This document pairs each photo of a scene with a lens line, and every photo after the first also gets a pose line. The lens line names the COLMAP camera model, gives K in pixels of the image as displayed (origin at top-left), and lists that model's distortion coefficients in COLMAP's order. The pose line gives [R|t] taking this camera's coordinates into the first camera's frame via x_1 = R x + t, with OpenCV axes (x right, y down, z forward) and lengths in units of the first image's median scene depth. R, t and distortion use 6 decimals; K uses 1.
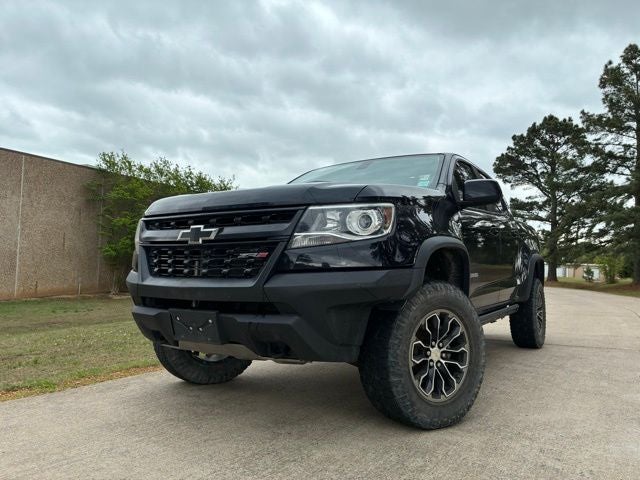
lens RADIAL K [[484.5, 0, 316.9], [0, 484.5, 243.6], [0, 0, 1]] dist [0.028532, -0.038850]
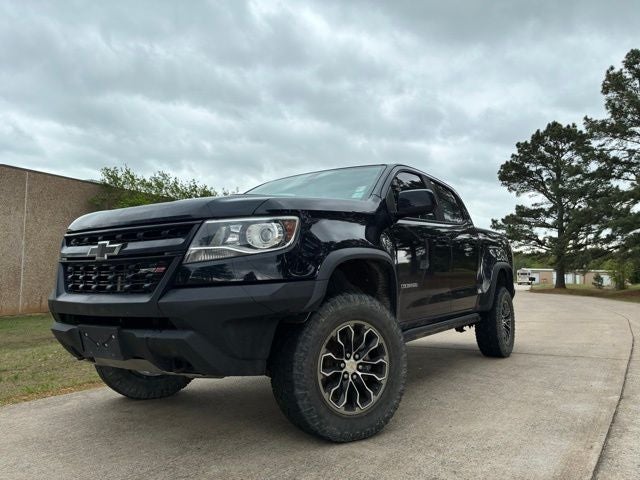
lens RADIAL K [[484.5, 0, 326.4], [0, 484.5, 265.4], [0, 0, 1]] dist [0.028532, -0.038850]
pose [[0.999794, -0.015931, -0.012575, 0.040690], [0.016218, 0.999602, 0.023095, -0.000586], [0.012202, -0.023294, 0.999654, 0.002299]]
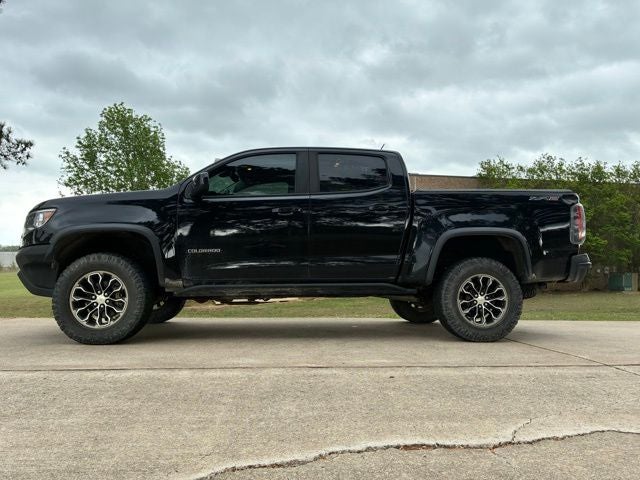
lens RADIAL K [[485.9, 0, 319.1], [0, 485.9, 237.3], [0, 0, 1]] dist [-0.002154, 0.004564]
pose [[0.557834, -0.051781, -0.828335, 0.382705], [0.033017, 0.998646, -0.040192, 0.021760], [0.829295, -0.004929, 0.558789, 0.137291]]
